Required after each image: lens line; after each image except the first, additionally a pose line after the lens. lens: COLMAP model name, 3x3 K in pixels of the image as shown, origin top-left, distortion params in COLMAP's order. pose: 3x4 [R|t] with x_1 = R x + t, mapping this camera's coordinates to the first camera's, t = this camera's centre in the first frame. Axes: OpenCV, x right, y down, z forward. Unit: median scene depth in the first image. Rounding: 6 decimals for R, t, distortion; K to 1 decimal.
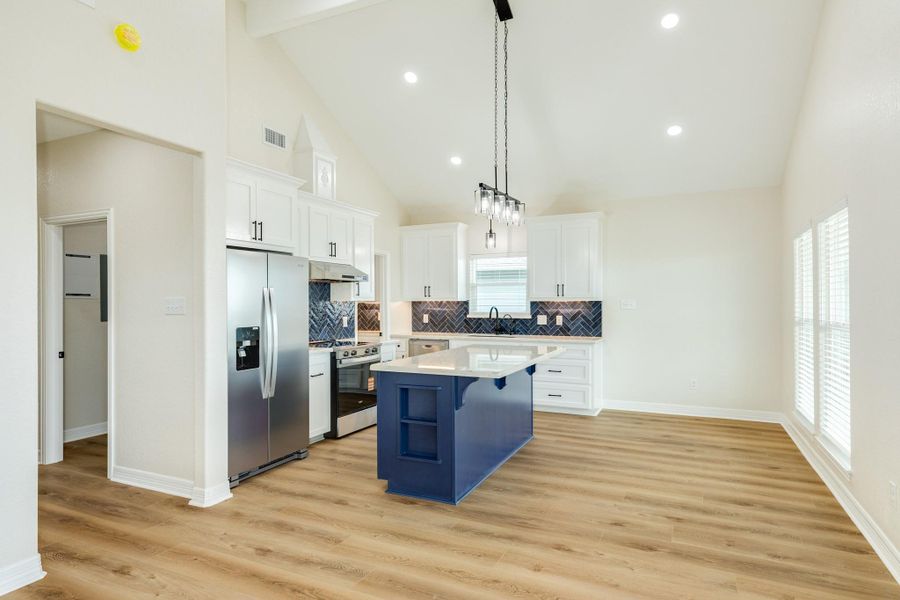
lens RADIAL K [[508.2, 0, 446.1], [0, 508.2, 300.1], [0, 0, 1]] dist [0.014703, 0.001781]
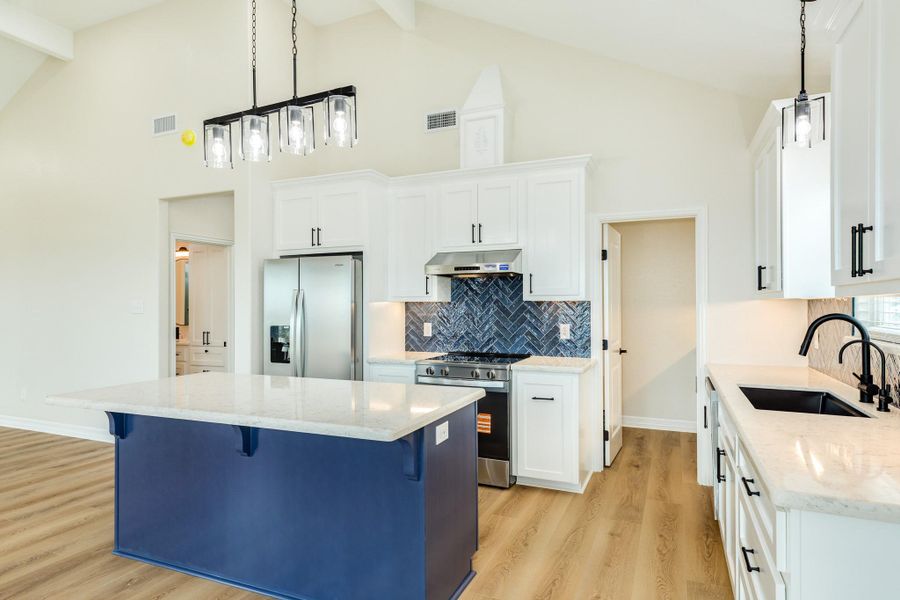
lens RADIAL K [[508.2, 0, 452.7], [0, 508.2, 302.3], [0, 0, 1]] dist [0.014703, 0.001781]
pose [[0.042794, -0.001295, -0.999083, 0.489474], [0.009079, 0.999958, -0.000908, 0.003163], [0.999043, -0.009032, 0.042804, 0.855555]]
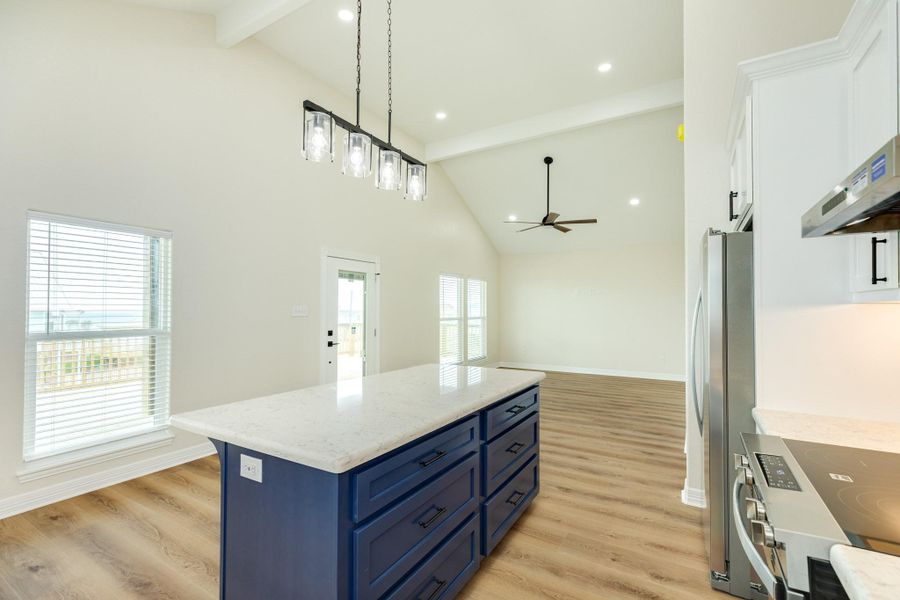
lens RADIAL K [[423.2, 0, 449.6], [0, 423.2, 304.1], [0, 0, 1]] dist [0.005950, 0.000452]
pose [[-0.996500, 0.003987, 0.083498, -0.019370], [0.002330, 0.999799, -0.019938, 0.006434], [-0.083561, -0.019674, -0.996308, 1.113692]]
